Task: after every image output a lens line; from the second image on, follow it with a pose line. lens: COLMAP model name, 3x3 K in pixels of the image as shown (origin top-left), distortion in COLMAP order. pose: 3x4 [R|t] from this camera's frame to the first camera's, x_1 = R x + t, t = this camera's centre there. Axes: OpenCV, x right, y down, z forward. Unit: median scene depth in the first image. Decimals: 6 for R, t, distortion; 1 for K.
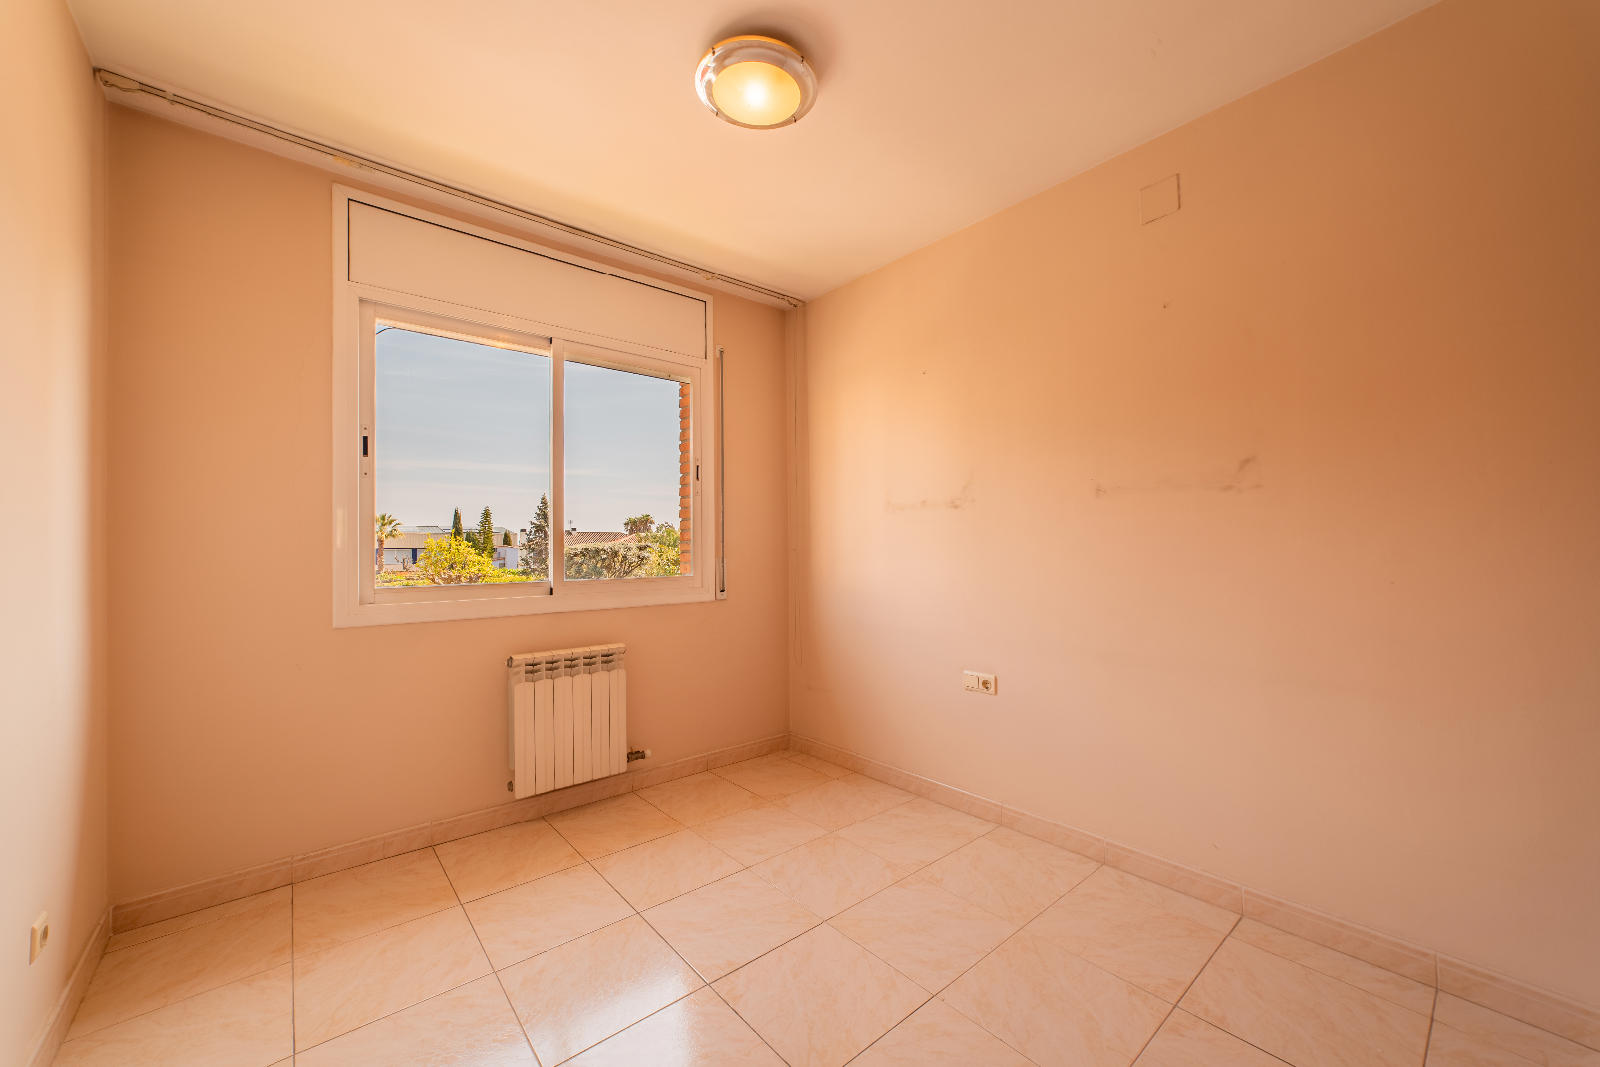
lens RADIAL K [[611.1, 0, 800.8], [0, 611.1, 547.1], [0, 0, 1]] dist [-0.011399, 0.002751]
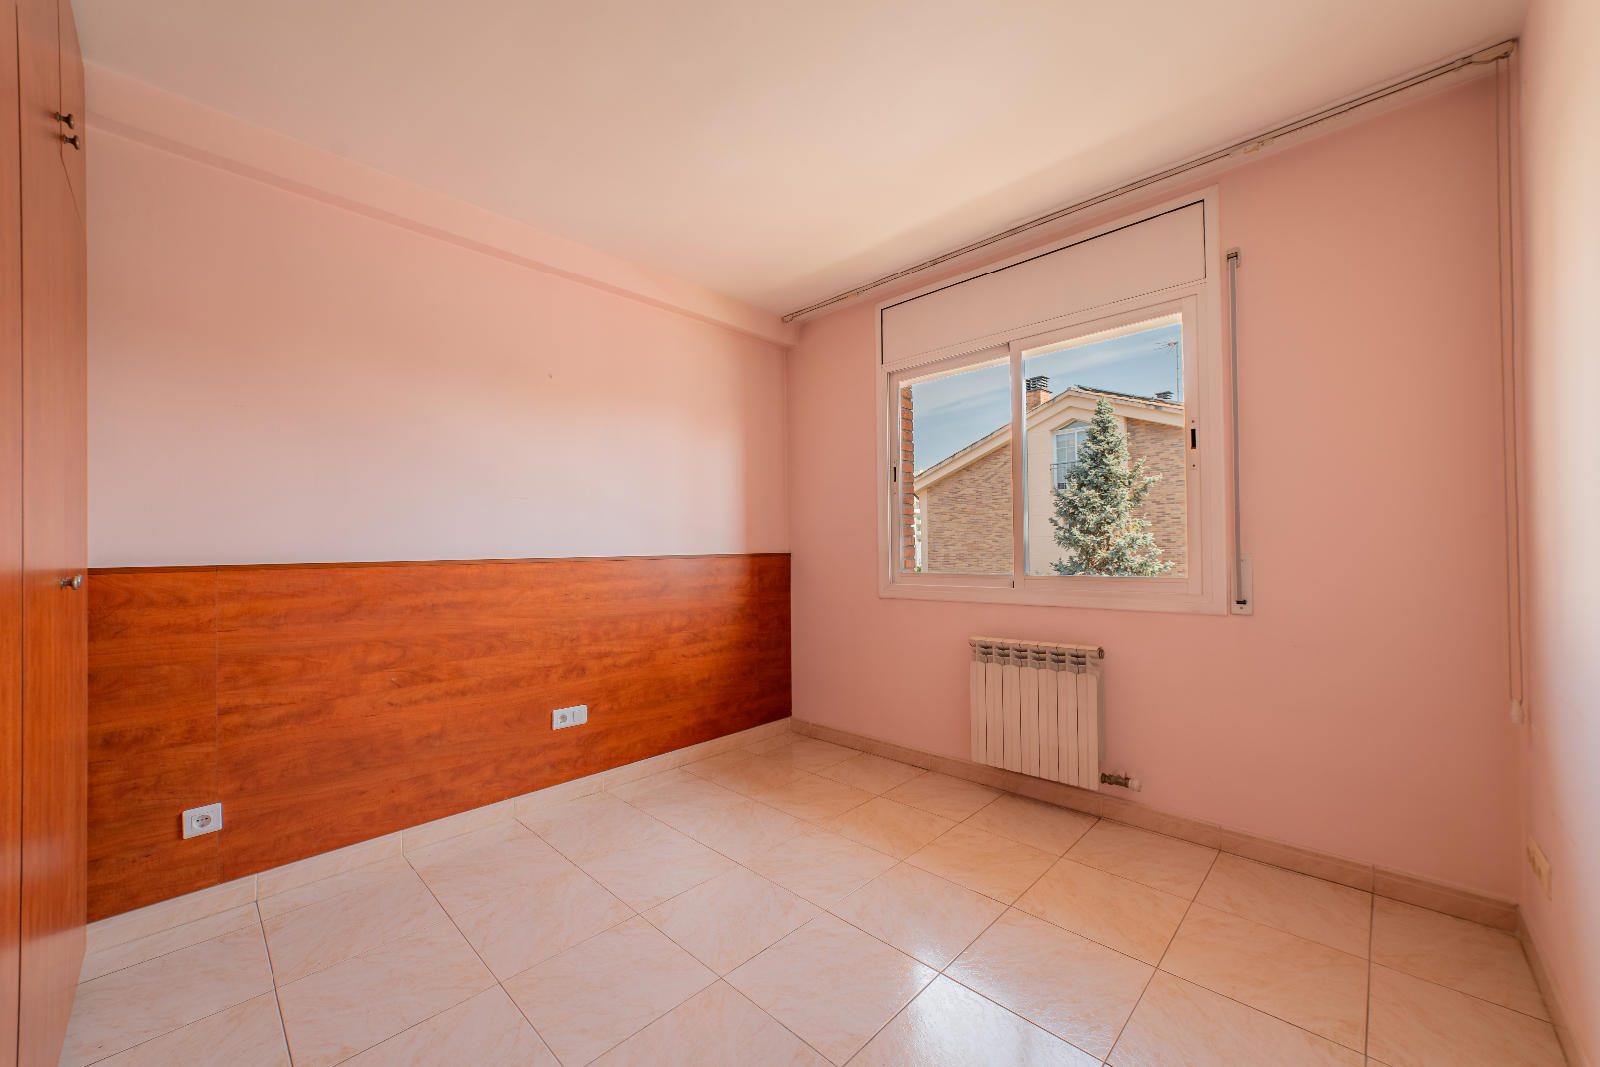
lens RADIAL K [[611.1, 0, 801.1], [0, 611.1, 539.4], [0, 0, 1]] dist [-0.011399, 0.002751]
pose [[0.106485, -0.003311, -0.994309, 0.567278], [0.016449, 0.999863, -0.001568, -0.006693], [0.994178, -0.016189, 0.106525, 0.492794]]
